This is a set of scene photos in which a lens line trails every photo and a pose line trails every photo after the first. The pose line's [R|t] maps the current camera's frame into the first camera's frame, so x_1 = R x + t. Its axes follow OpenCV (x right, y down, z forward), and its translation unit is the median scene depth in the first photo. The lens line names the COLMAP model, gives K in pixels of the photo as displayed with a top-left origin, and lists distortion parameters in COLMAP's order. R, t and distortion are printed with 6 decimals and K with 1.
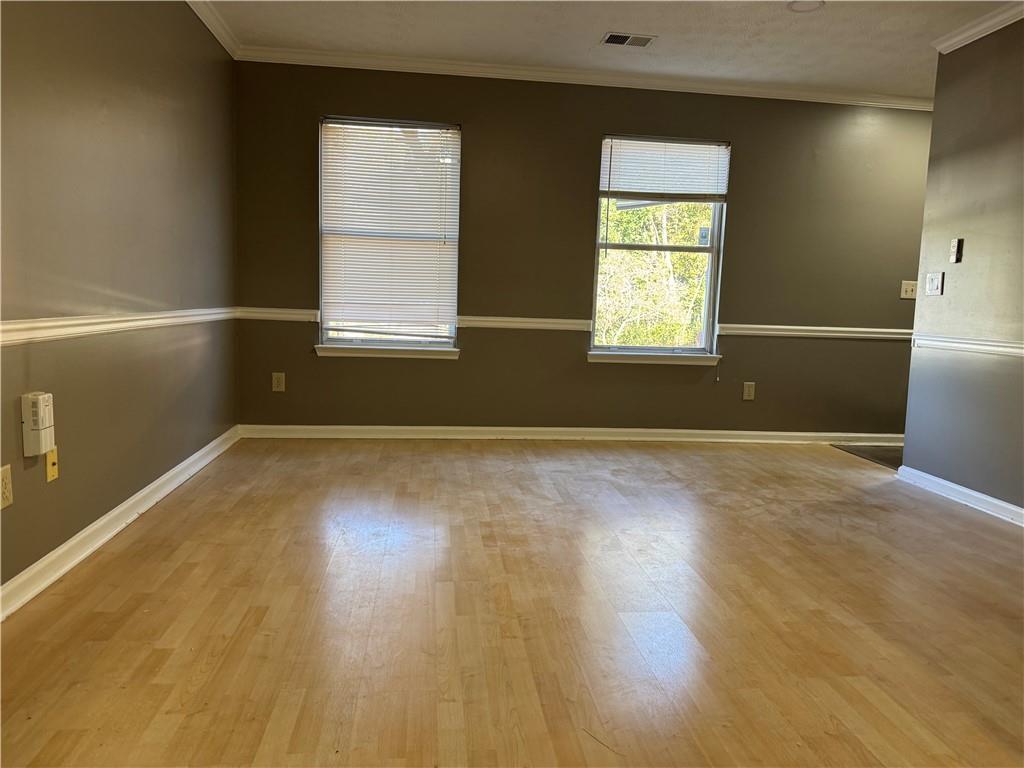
lens RADIAL K [[713.5, 0, 512.0], [0, 713.5, 384.0], [0, 0, 1]] dist [-0.000777, -0.000885]
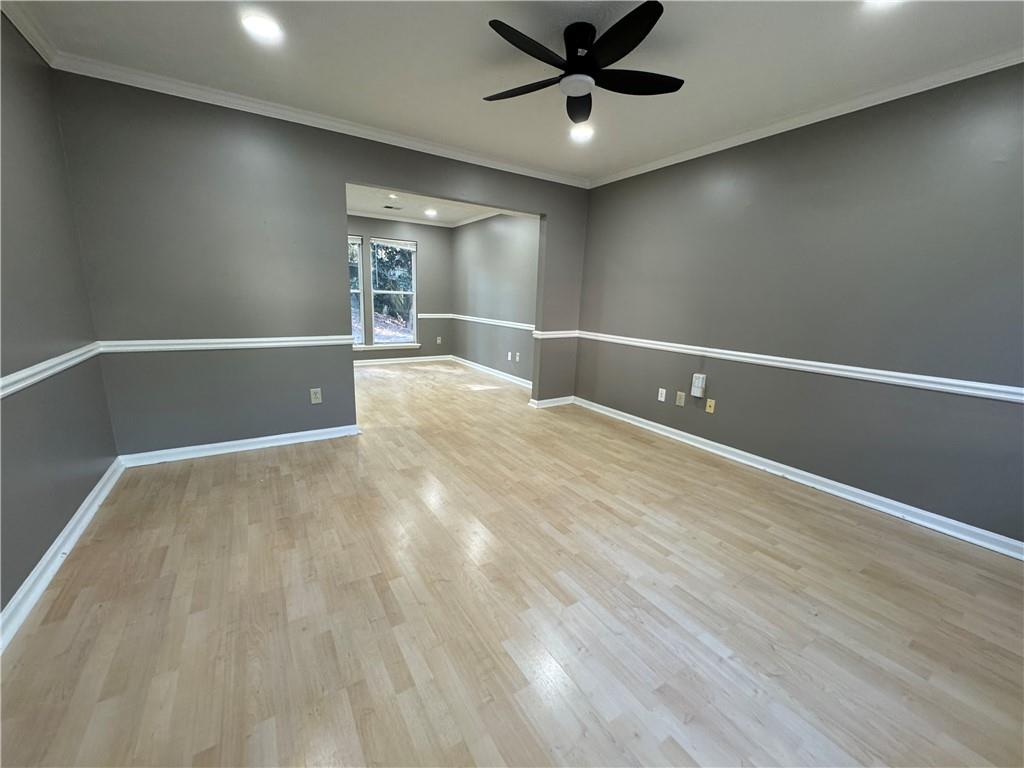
lens RADIAL K [[406.6, 0, 512.0], [0, 406.6, 384.0], [0, 0, 1]] dist [-0.002191, -0.000173]
pose [[-0.895289, 0.030878, -0.444414, 0.591360], [-0.115701, 0.947244, 0.298900, -0.294806], [0.430198, 0.319021, -0.844485, 1.792922]]
